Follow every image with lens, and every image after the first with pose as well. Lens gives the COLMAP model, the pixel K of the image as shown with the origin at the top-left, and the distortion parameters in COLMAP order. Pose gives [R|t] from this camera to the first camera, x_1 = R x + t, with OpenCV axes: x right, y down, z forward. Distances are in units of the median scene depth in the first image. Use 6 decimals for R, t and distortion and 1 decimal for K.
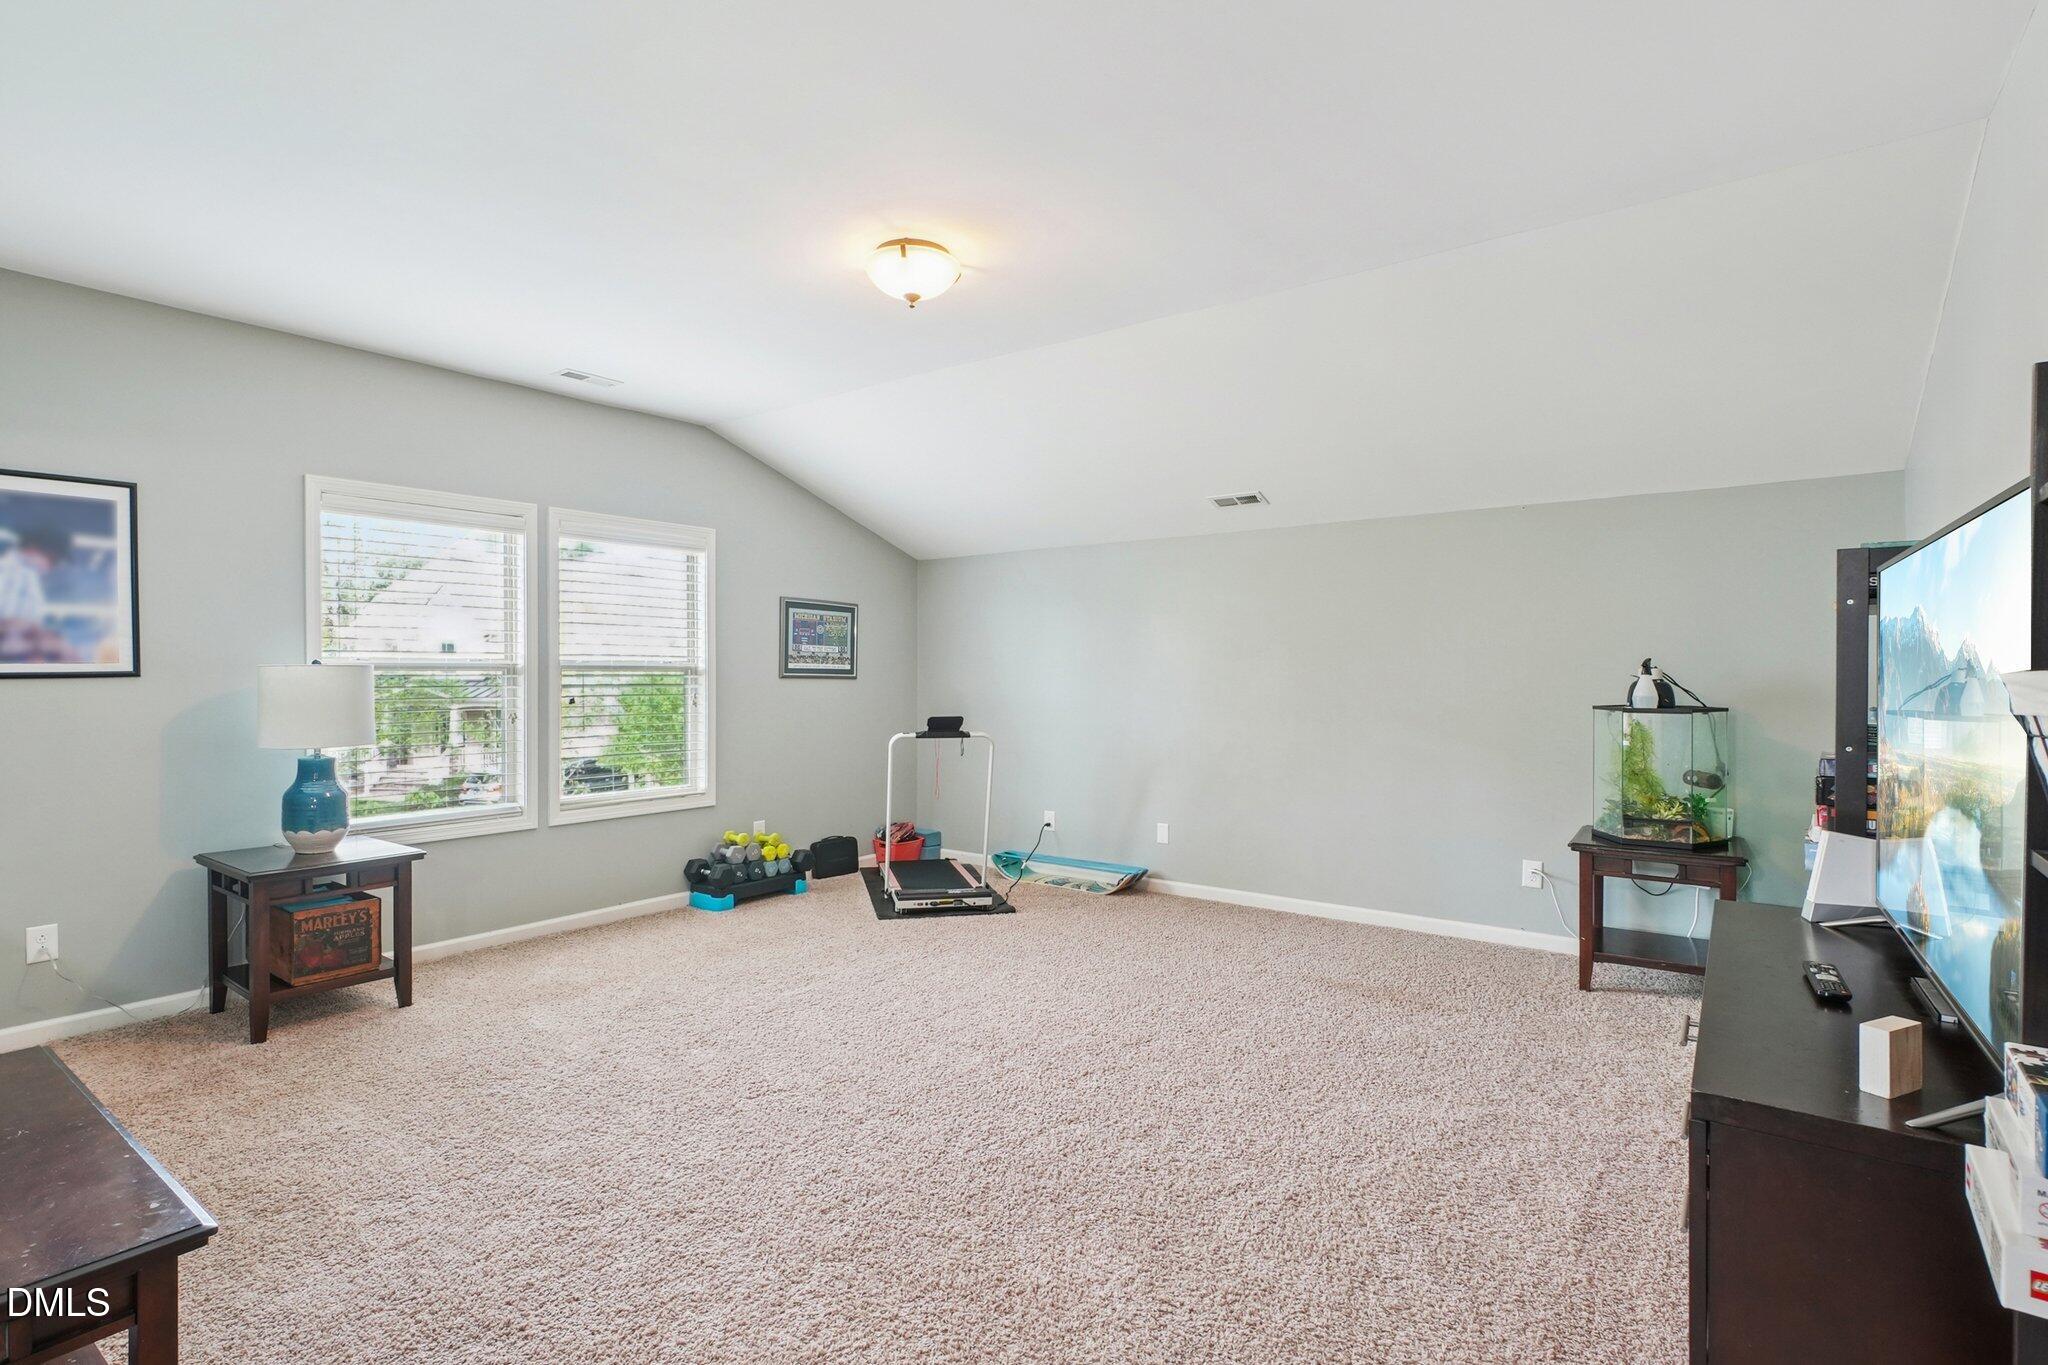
lens RADIAL K [[1035.8, 0, 1034.4], [0, 1035.8, 654.5], [0, 0, 1]] dist [-0.004263, -0.001110]
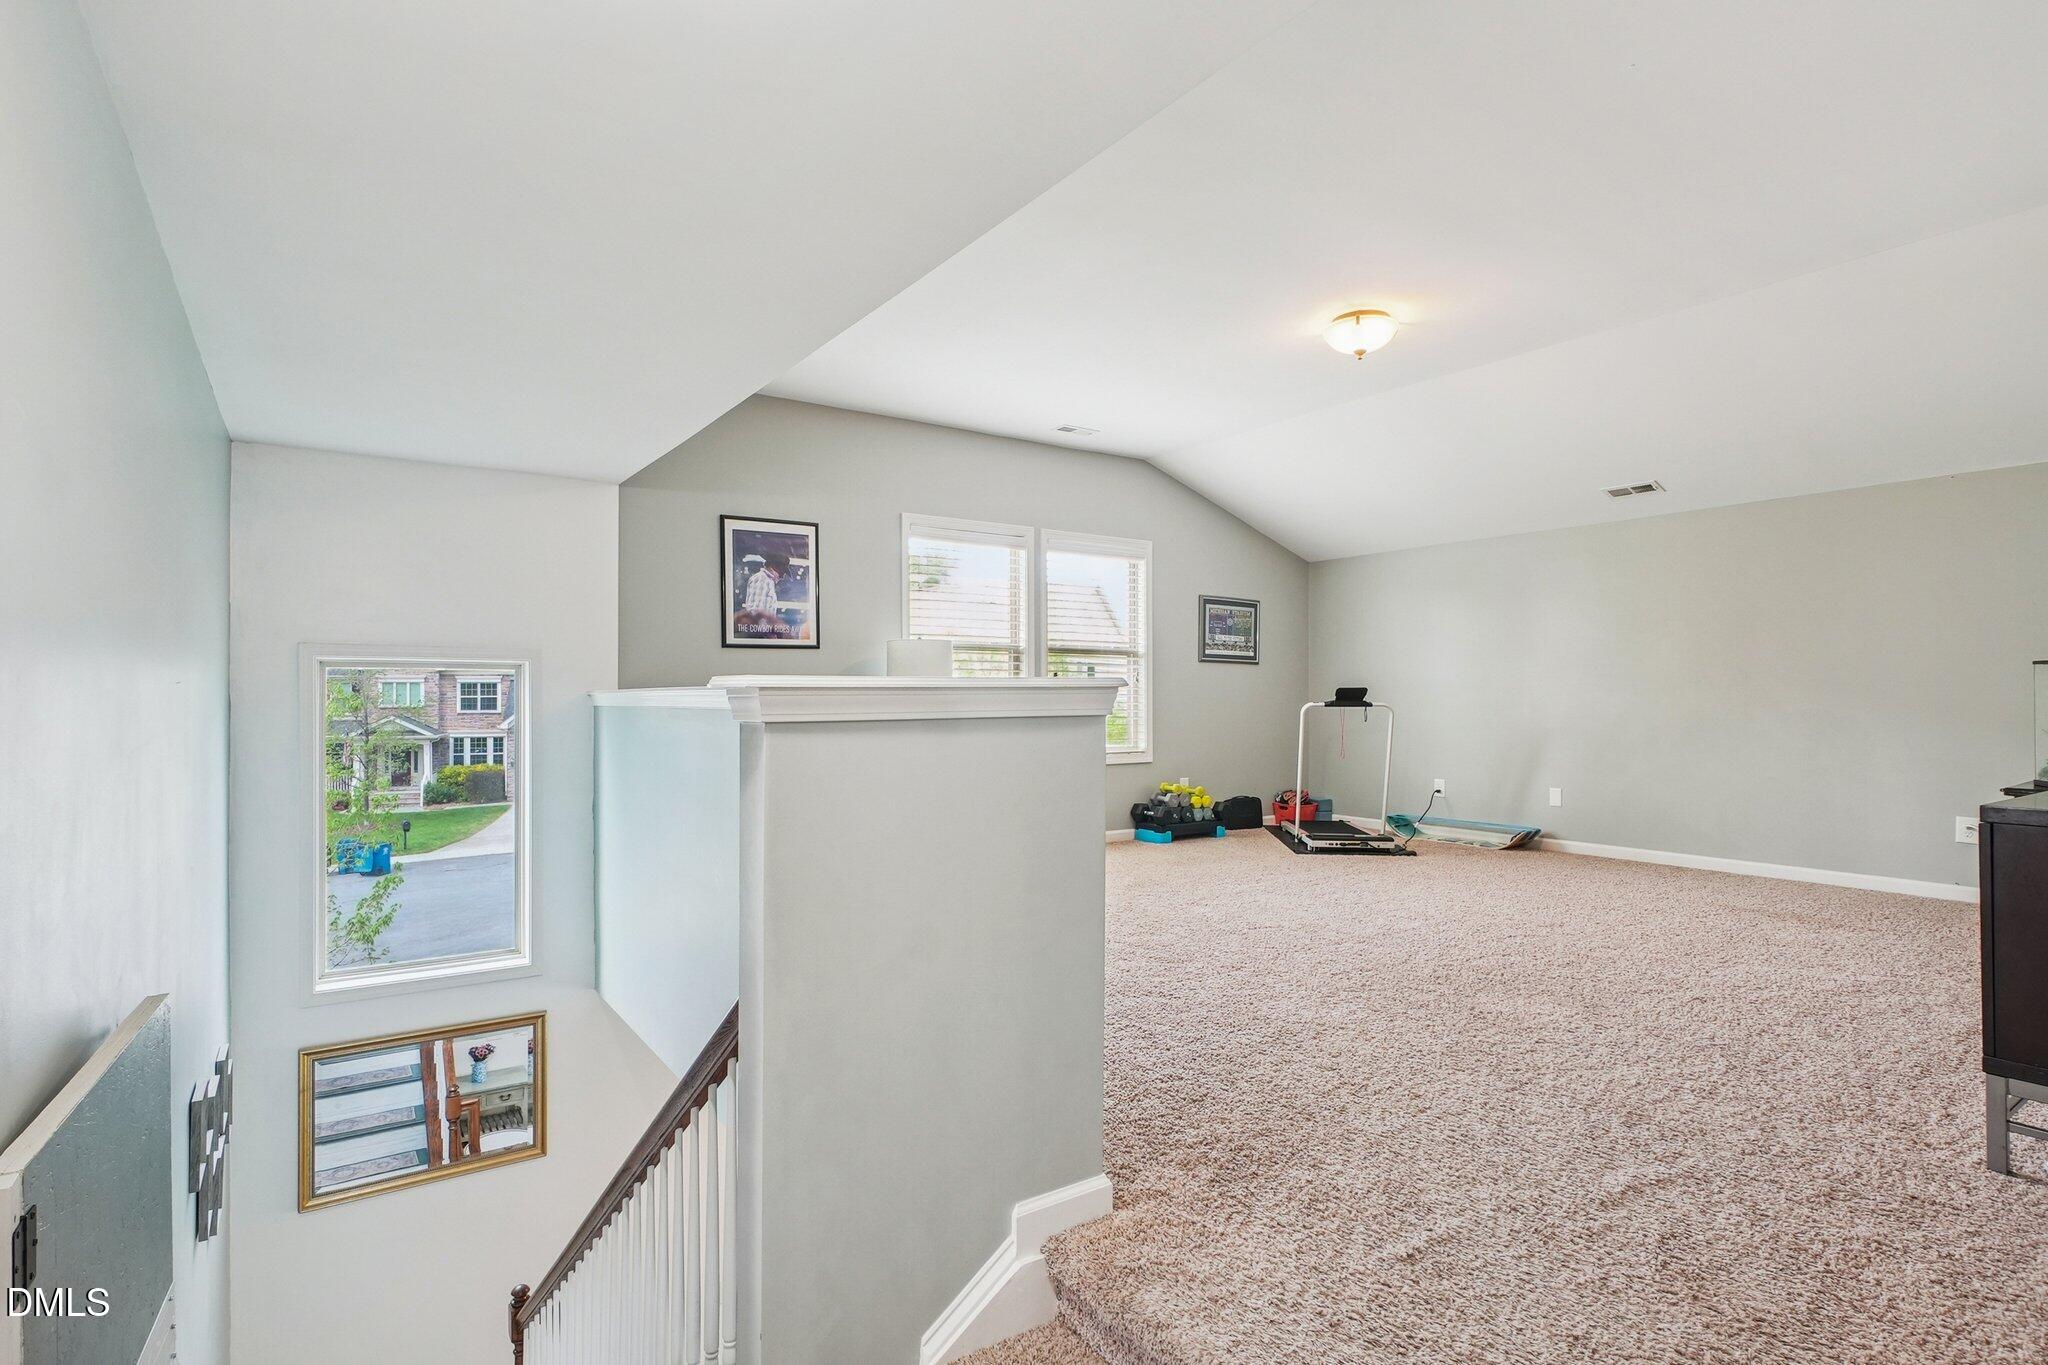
lens RADIAL K [[1033.1, 0, 992.6], [0, 1033.1, 667.3], [0, 0, 1]] dist [-0.005488, -0.000638]
pose [[0.939763, -0.007324, -0.341749, -0.064556], [0.003933, 0.999936, -0.010614, 0.044937], [0.341805, 0.008630, 0.939731, -0.243611]]
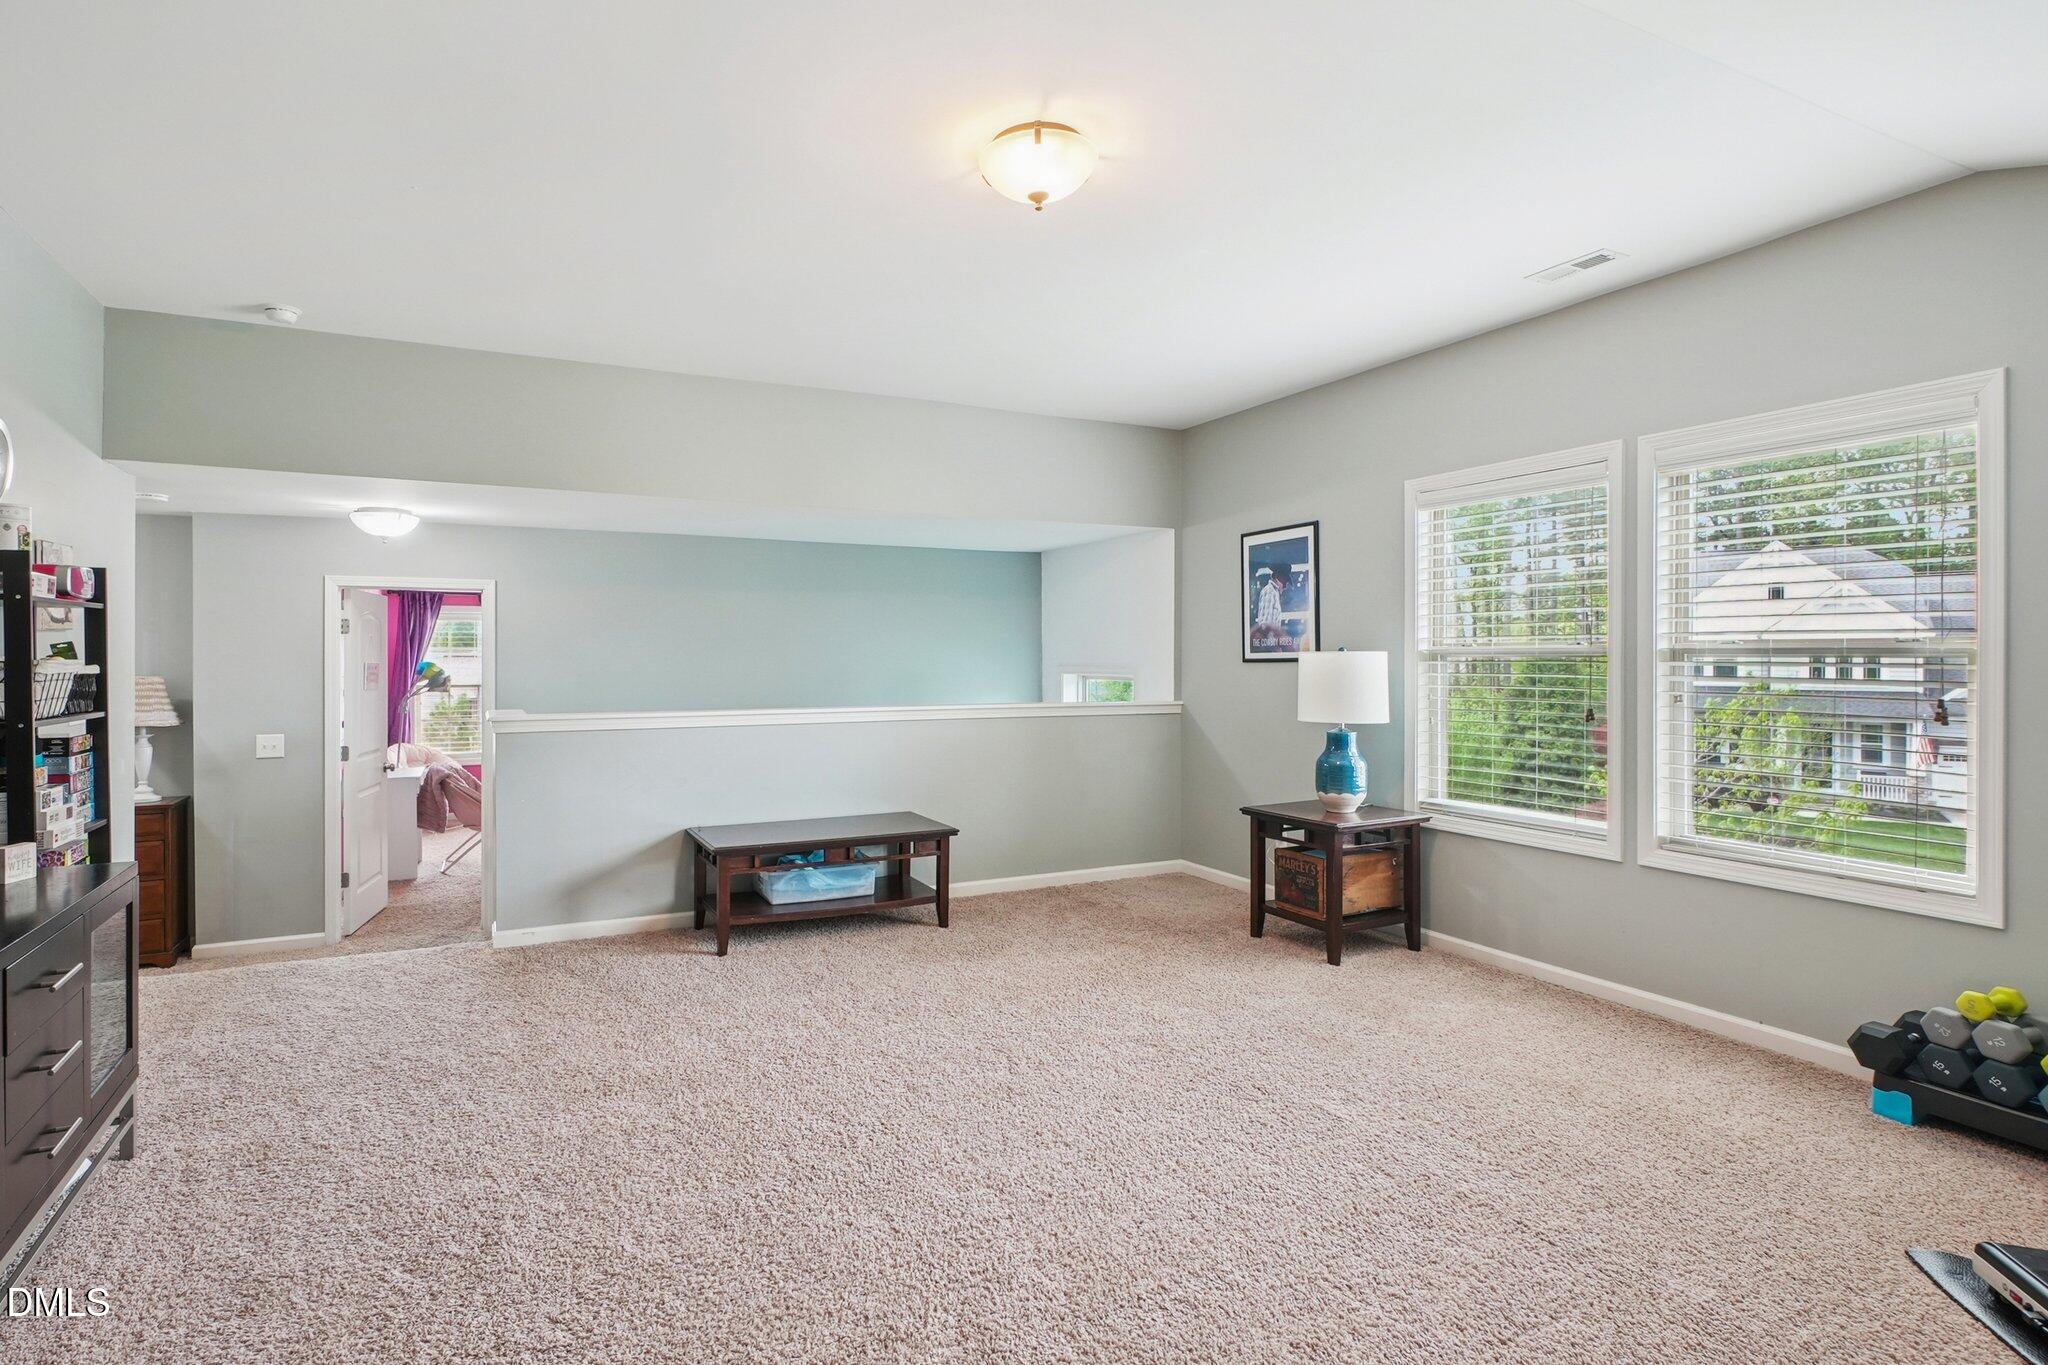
lens RADIAL K [[981.6, 0, 992.0], [0, 981.6, 680.0], [0, 0, 1]] dist [0.002486, 0.000491]
pose [[-0.432514, 0.007851, -0.901593, 0.331941], [-0.001385, 0.999955, 0.009372, 0.023005], [0.901626, 0.005302, -0.432484, 0.785032]]
